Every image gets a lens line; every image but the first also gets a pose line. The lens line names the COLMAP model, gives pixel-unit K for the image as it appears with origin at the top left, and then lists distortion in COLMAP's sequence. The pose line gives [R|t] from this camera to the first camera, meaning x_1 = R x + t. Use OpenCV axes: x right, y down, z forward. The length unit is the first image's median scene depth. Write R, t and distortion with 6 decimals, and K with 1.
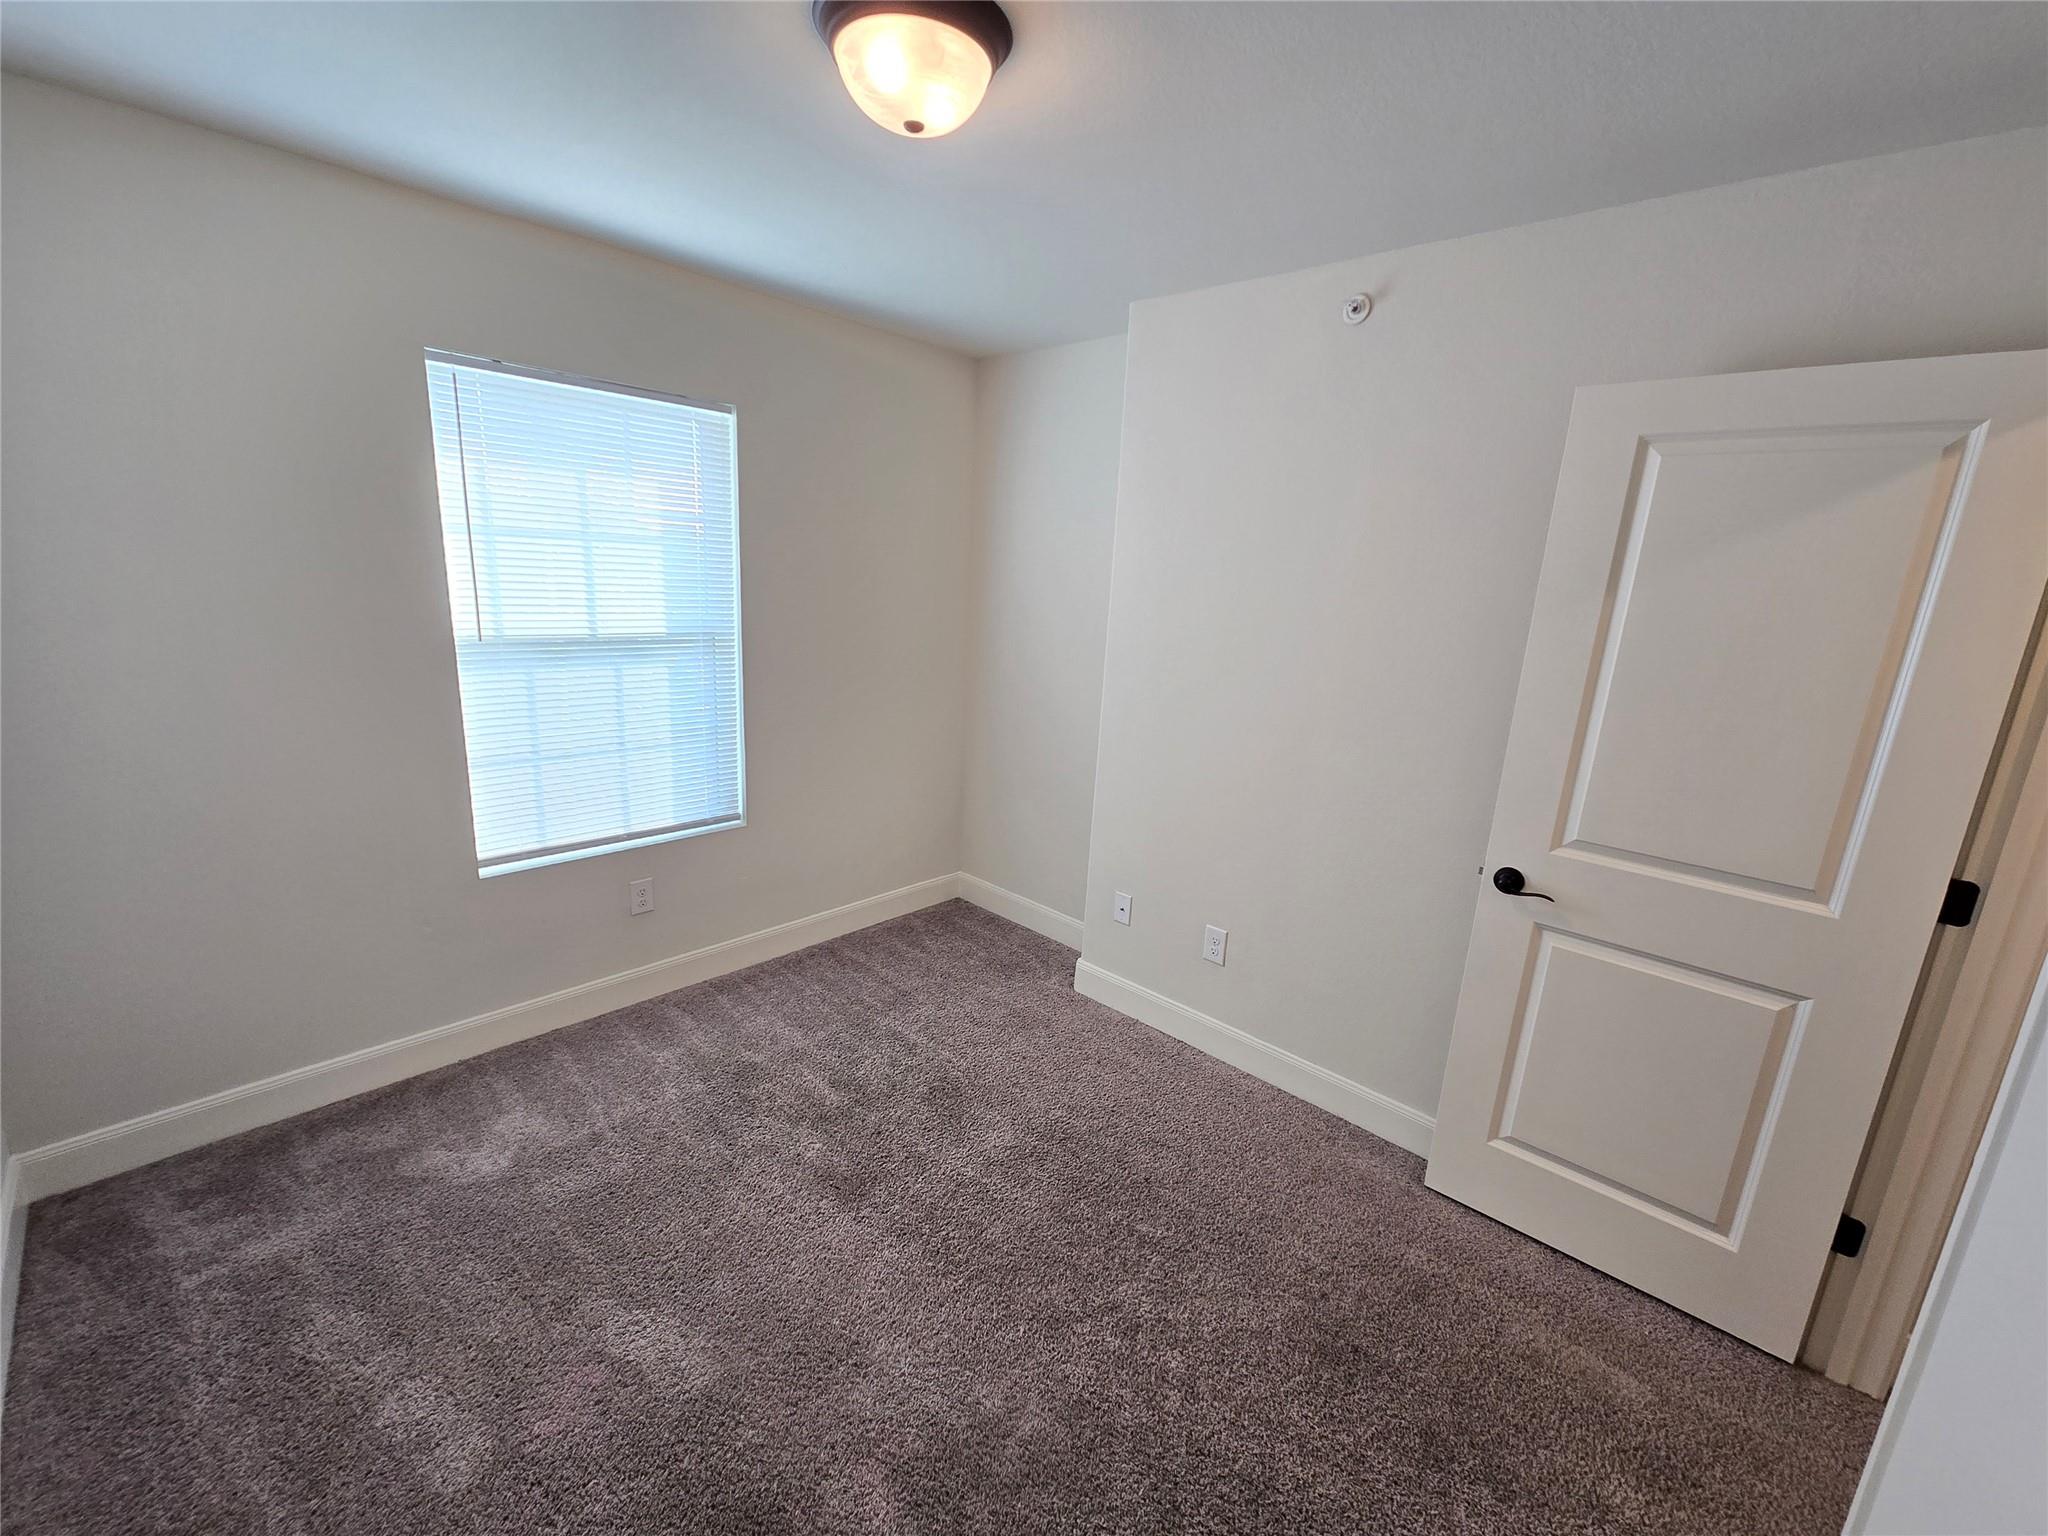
lens RADIAL K [[837.5, 0, 1030.7], [0, 837.5, 772.4], [0, 0, 1]] dist [-0.001898, 0.003058]
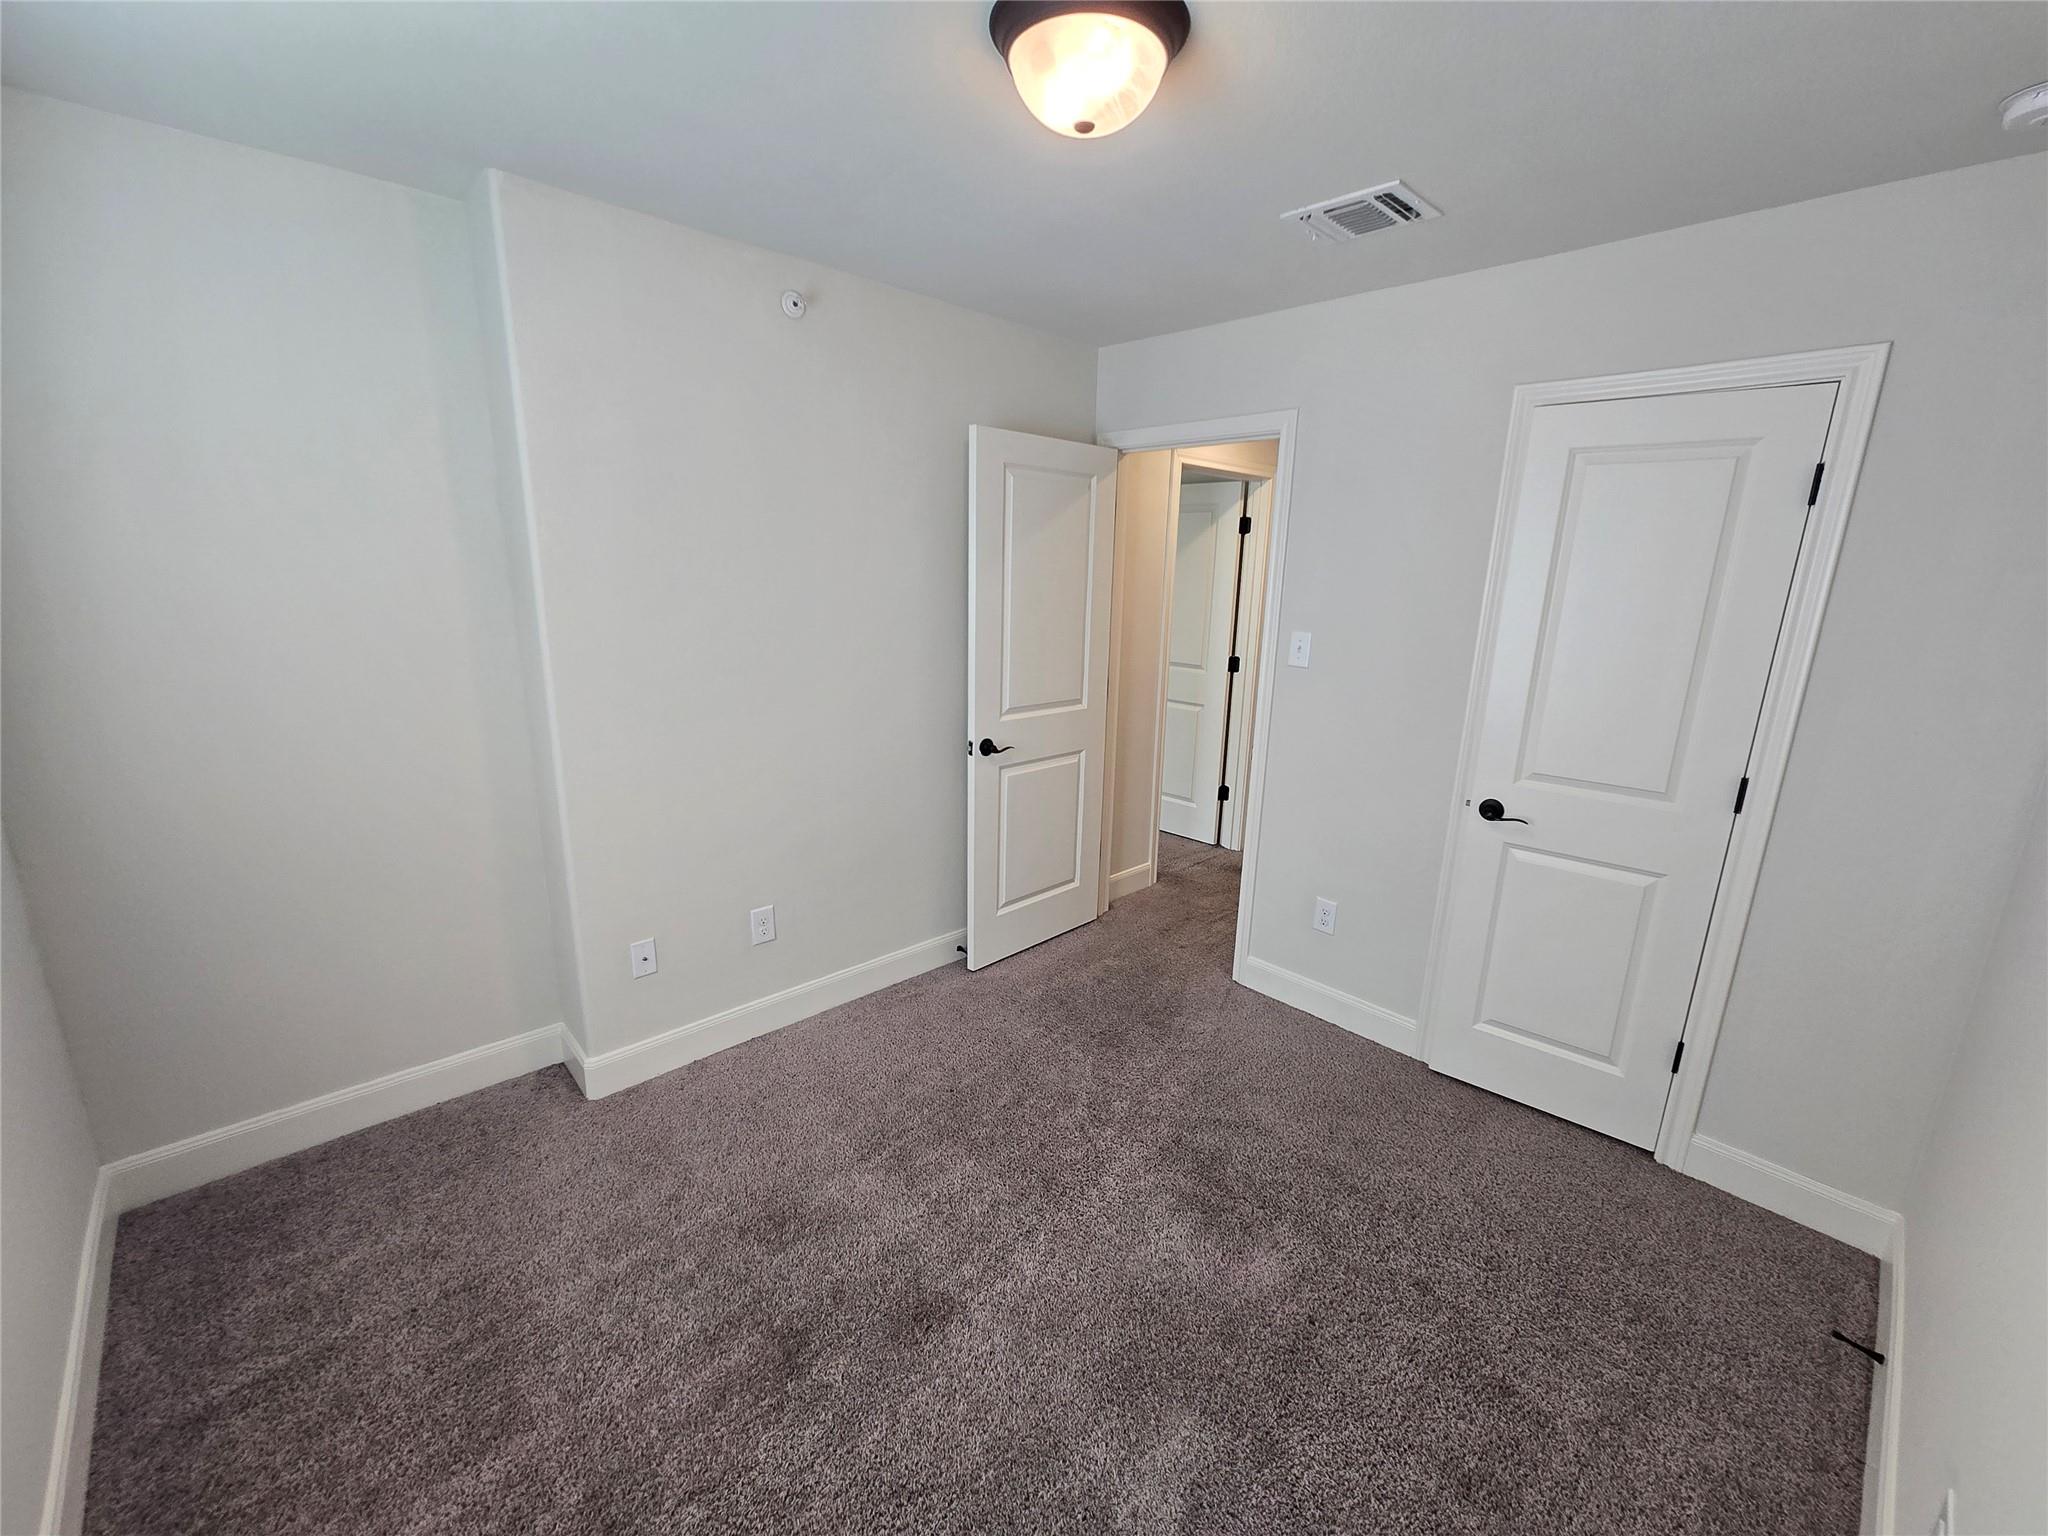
lens RADIAL K [[837.5, 0, 1030.7], [0, 837.5, 772.4], [0, 0, 1]] dist [-0.001898, 0.003058]
pose [[0.063805, -0.296459, 0.952912, -0.835074], [0.212962, 0.936908, 0.277220, -0.219071], [-0.974975, 0.185246, 0.122914, 0.687355]]
